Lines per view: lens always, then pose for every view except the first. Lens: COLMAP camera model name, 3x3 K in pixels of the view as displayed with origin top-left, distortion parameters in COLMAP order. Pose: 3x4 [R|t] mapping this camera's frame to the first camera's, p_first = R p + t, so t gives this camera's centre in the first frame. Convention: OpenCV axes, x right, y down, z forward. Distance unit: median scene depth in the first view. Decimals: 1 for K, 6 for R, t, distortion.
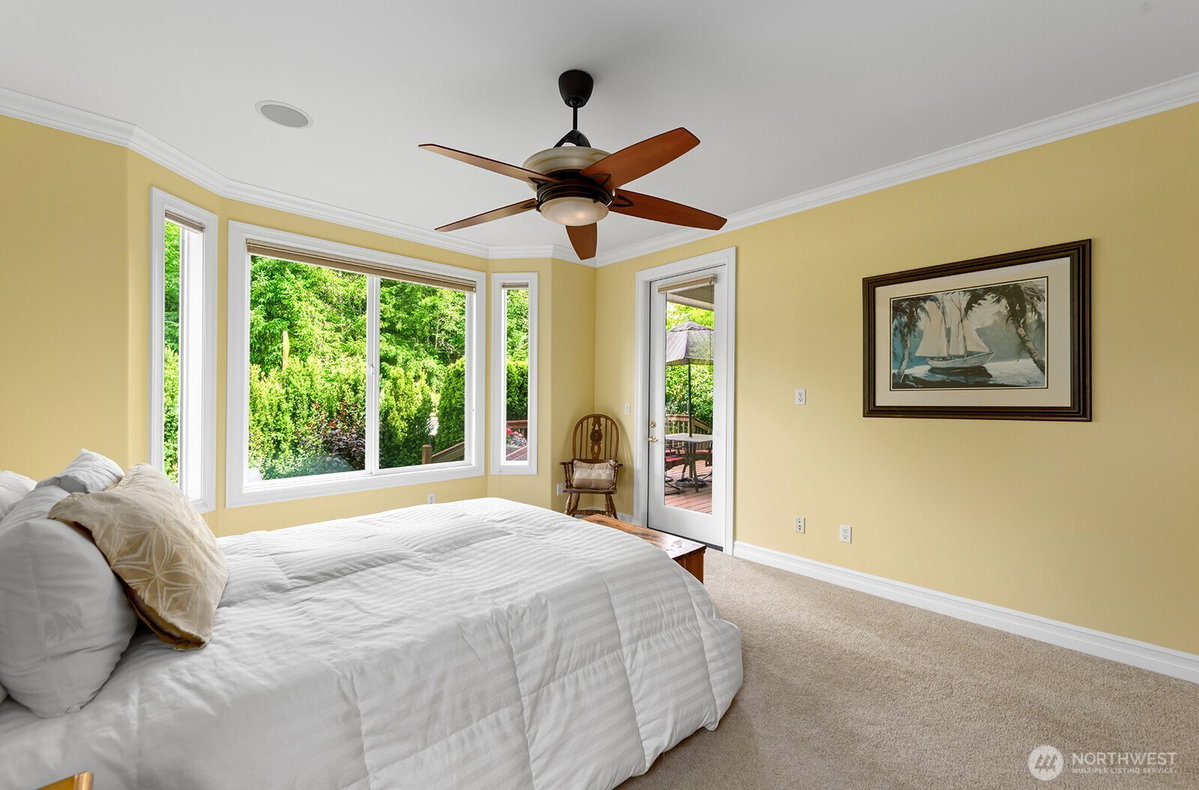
lens RADIAL K [[479.1, 0, 605.4], [0, 479.1, 394.3], [0, 0, 1]] dist [-0.008487, -0.000334]
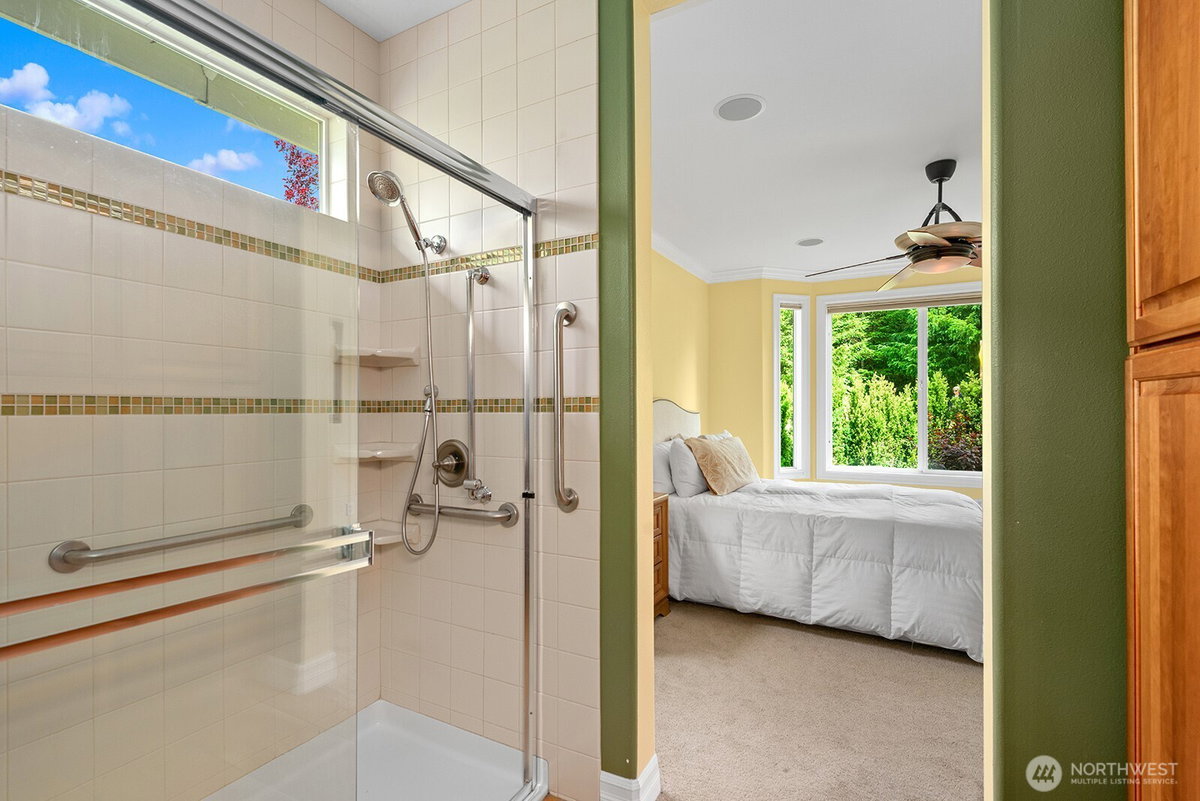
lens RADIAL K [[564.7, 0, 597.4], [0, 564.7, 407.6], [0, 0, 1]] dist [-0.002178, -0.000076]
pose [[0.289518, -0.004798, -0.957161, 0.525556], [0.004703, 0.999982, -0.003590, 0.004139], [0.957161, -0.003462, 0.289535, -0.158991]]
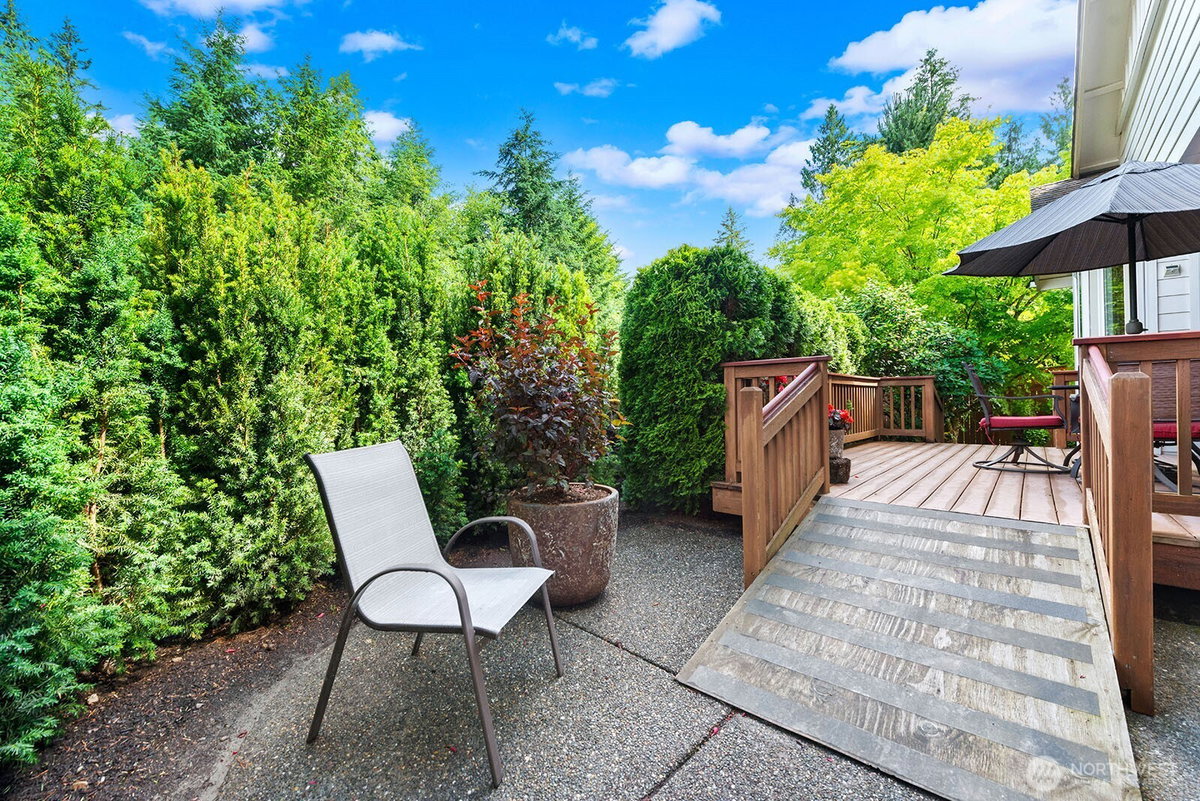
lens RADIAL K [[495.1, 0, 593.9], [0, 495.1, 397.7], [0, 0, 1]] dist [0.012885, 0.000094]
pose [[0.997887, -0.015280, 0.063148, -0.648594], [0.015566, 0.999871, -0.004027, 0.139004], [-0.063079, 0.005001, 0.997996, 0.702234]]
